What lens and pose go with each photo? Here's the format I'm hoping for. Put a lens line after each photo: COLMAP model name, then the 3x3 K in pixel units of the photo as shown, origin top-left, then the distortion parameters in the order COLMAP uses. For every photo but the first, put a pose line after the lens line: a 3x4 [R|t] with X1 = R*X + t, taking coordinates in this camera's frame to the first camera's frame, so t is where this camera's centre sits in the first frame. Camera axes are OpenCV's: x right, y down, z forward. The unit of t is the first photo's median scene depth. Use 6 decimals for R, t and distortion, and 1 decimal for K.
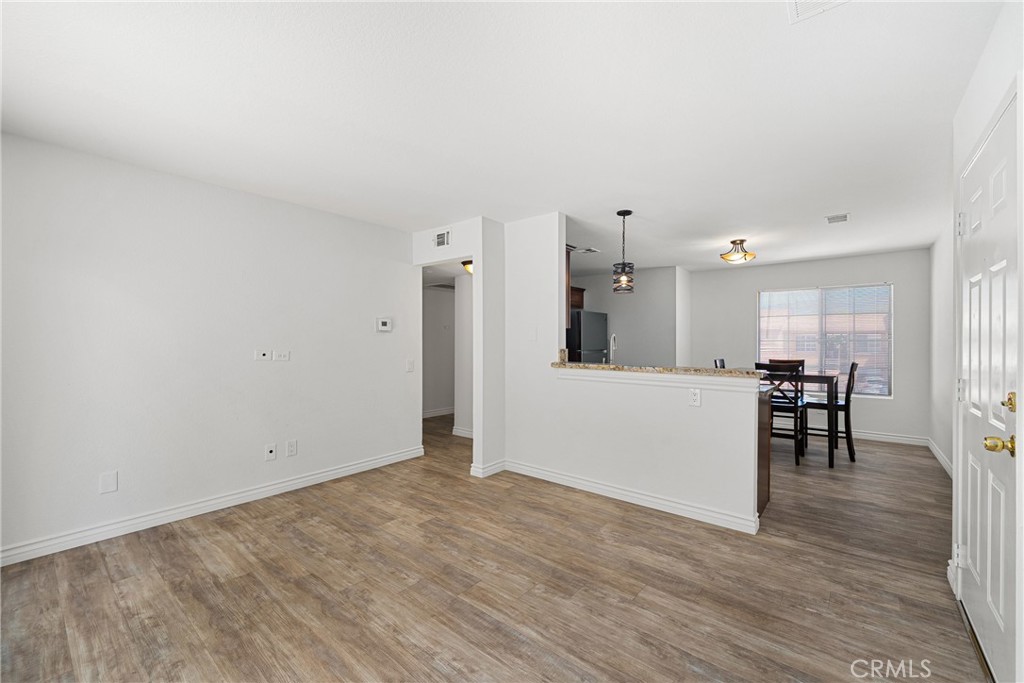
lens RADIAL K [[416.0, 0, 512.0], [0, 416.0, 341.5], [0, 0, 1]] dist [0.000364, 0.000046]
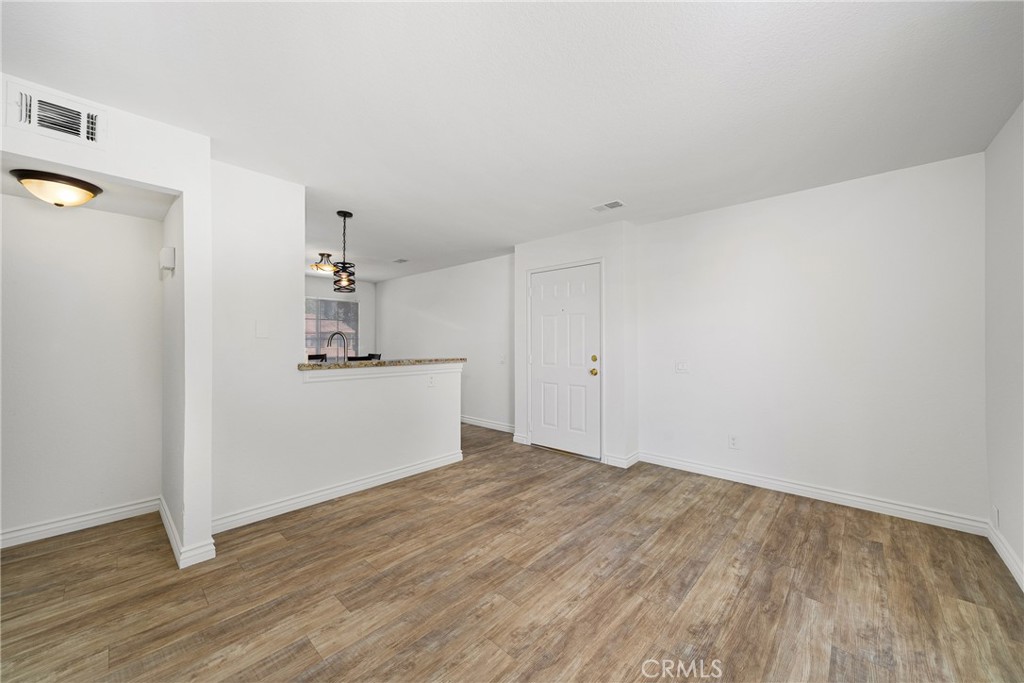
lens RADIAL K [[379.3, 0, 506.0], [0, 379.3, 339.7], [0, 0, 1]] dist [-0.001270, -0.000169]
pose [[0.061835, 0.000599, 0.998086, -0.819114], [0.001144, 0.999999, -0.000671, 0.003448], [-0.998086, 0.001183, 0.061834, 0.707640]]
